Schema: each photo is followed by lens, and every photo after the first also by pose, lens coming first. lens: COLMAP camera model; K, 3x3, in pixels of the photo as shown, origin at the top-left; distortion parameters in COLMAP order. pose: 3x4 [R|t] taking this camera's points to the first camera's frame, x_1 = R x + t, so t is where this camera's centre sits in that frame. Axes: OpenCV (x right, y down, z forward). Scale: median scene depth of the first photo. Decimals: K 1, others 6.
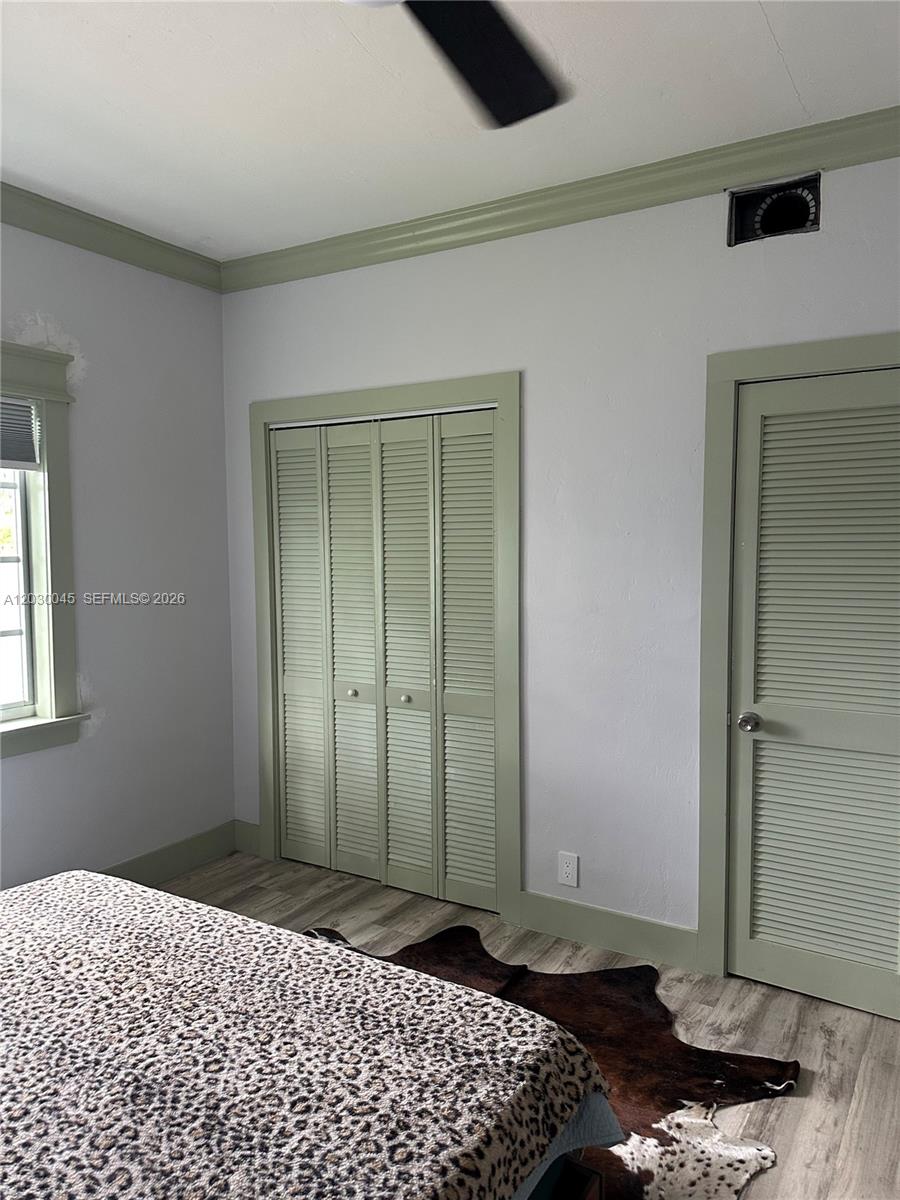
lens RADIAL K [[867.7, 0, 448.8], [0, 867.7, 595.7], [0, 0, 1]] dist [0.049423, -0.002112]
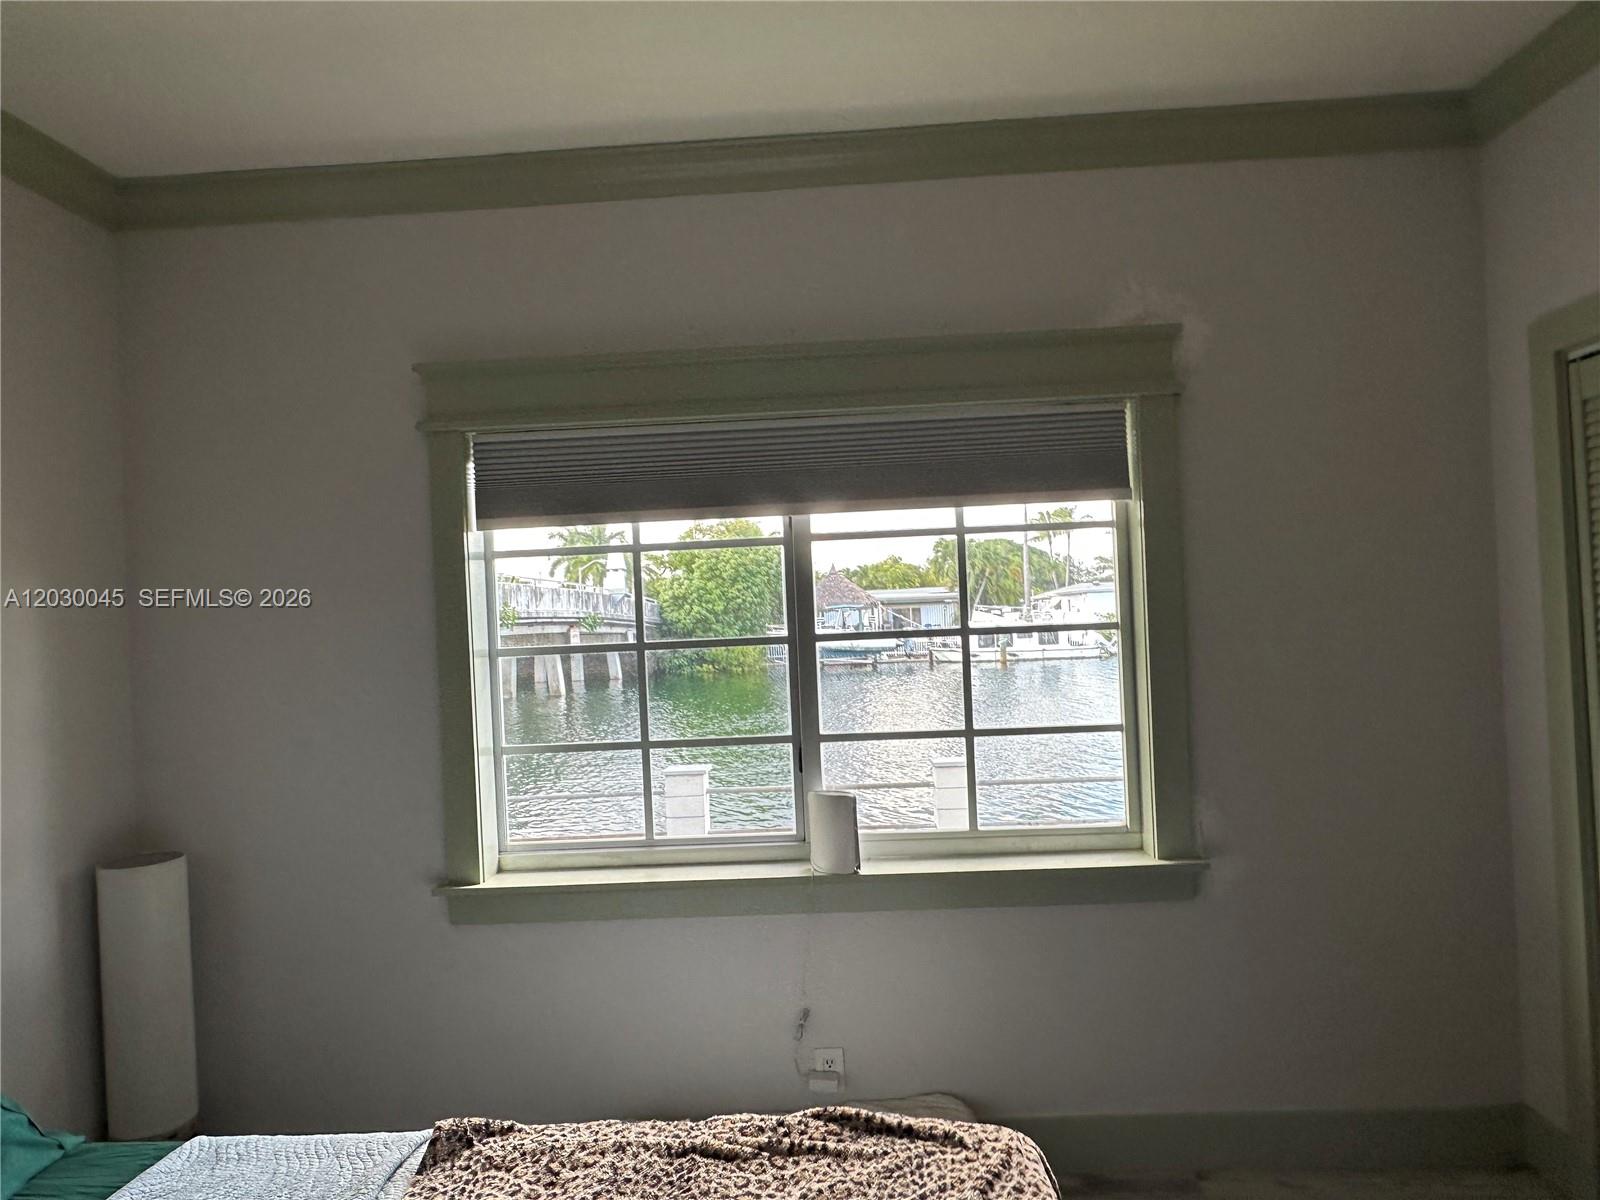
lens RADIAL K [[1027.8, 0, 804.6], [0, 1027.8, 621.7], [0, 0, 1]] dist [0.005128, 0.001367]
pose [[0.490160, -0.017826, -0.871450, 0.112002], [-0.014545, 0.999484, -0.028625, -0.016829], [0.871511, 0.026706, 0.489648, 0.360429]]
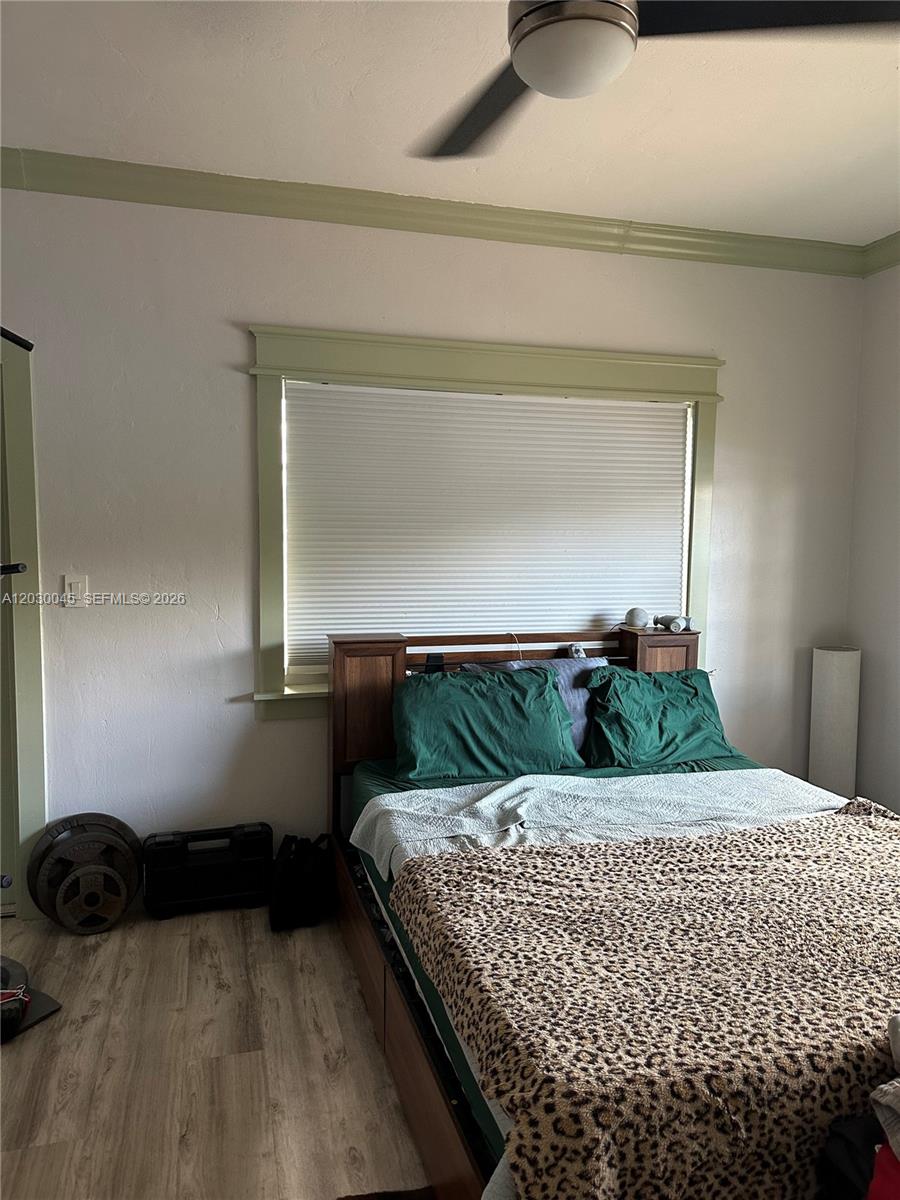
lens RADIAL K [[856.9, 0, 450.0], [0, 856.9, 600.0], [0, 0, 1]] dist [0.036459, -0.037173]
pose [[-0.659181, 0.060777, -0.749525, 0.365566], [-0.059513, 0.989386, 0.132567, -0.034679], [0.749626, 0.131992, -0.648567, 0.644045]]
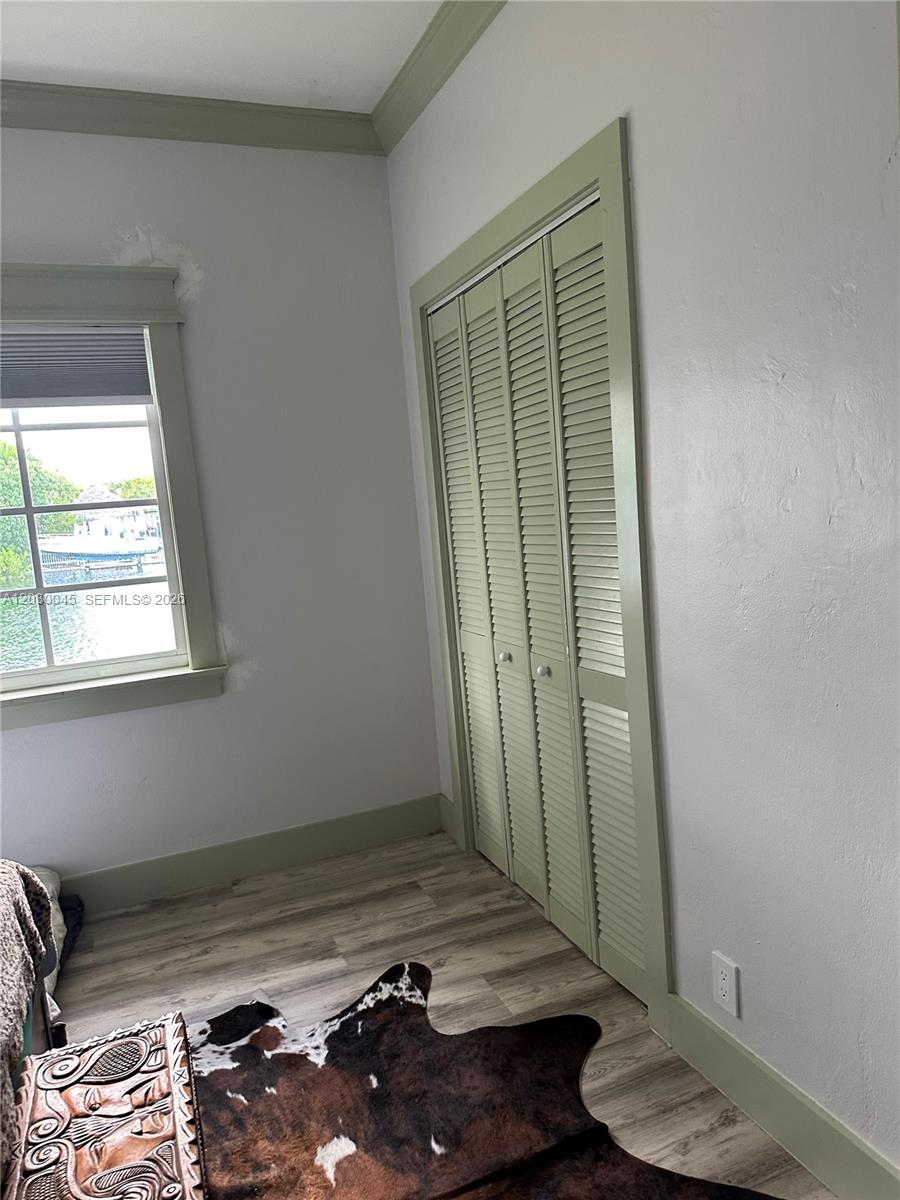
lens RADIAL K [[856.9, 0, 450.0], [0, 856.9, 600.0], [0, 0, 1]] dist [0.036459, -0.037173]
pose [[0.806150, 0.010877, -0.591611, 0.306960], [0.041163, 0.996378, 0.074409, 0.008112], [0.590277, -0.084337, 0.802783, 0.424401]]
